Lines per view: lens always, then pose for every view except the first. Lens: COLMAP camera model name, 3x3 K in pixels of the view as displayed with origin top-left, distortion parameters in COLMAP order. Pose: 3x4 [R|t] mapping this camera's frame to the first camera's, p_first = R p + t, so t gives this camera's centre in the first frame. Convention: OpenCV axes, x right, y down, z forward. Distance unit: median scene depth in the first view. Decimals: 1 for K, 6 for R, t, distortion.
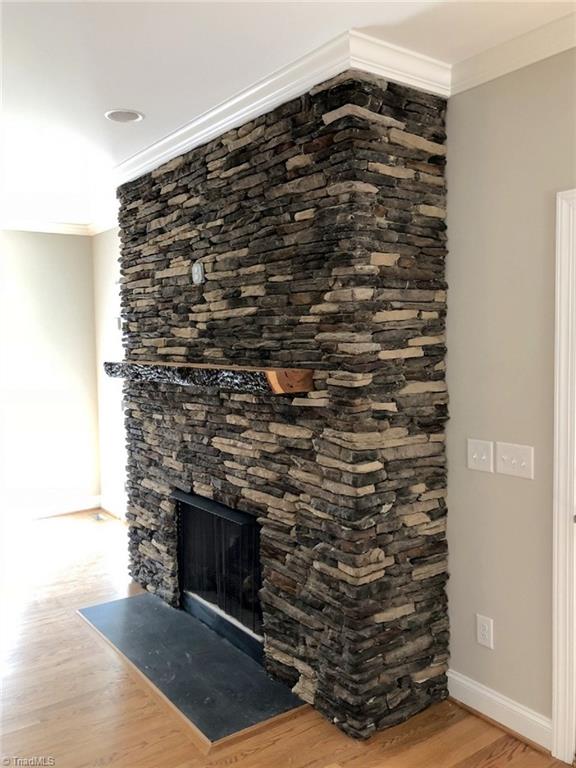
lens RADIAL K [[666.9, 0, 288.0], [0, 666.9, 384.0], [0, 0, 1]] dist [0.106918, -0.229769]
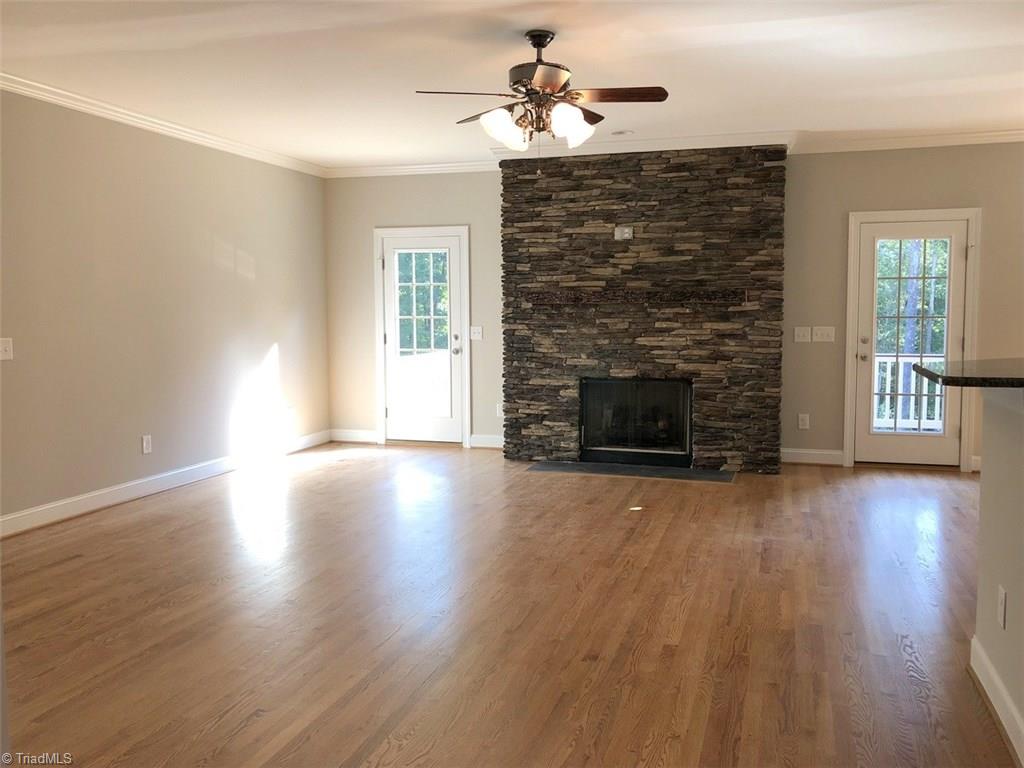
lens RADIAL K [[889.2, 0, 512.0], [0, 889.2, 384.0], [0, 0, 1]] dist [0.106918, -0.229769]
pose [[0.795996, -0.041805, 0.603857, -1.859859], [0.032104, 0.999124, 0.026849, 0.140093], [-0.604451, -0.001985, 0.796640, -0.570093]]
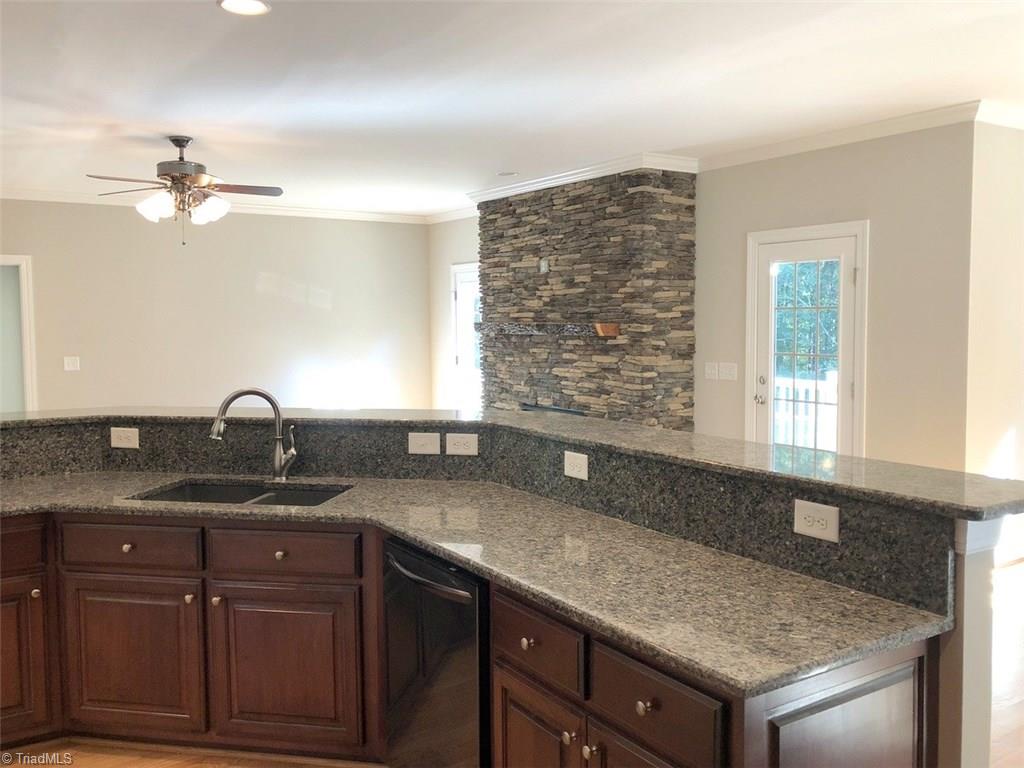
lens RADIAL K [[889.2, 0, 512.0], [0, 889.2, 384.0], [0, 0, 1]] dist [0.106918, -0.229769]
pose [[0.999204, 0.010607, -0.038458, -0.146455], [-0.010173, 0.999882, 0.011480, 0.107868], [0.038575, -0.011080, 0.999194, -1.314454]]
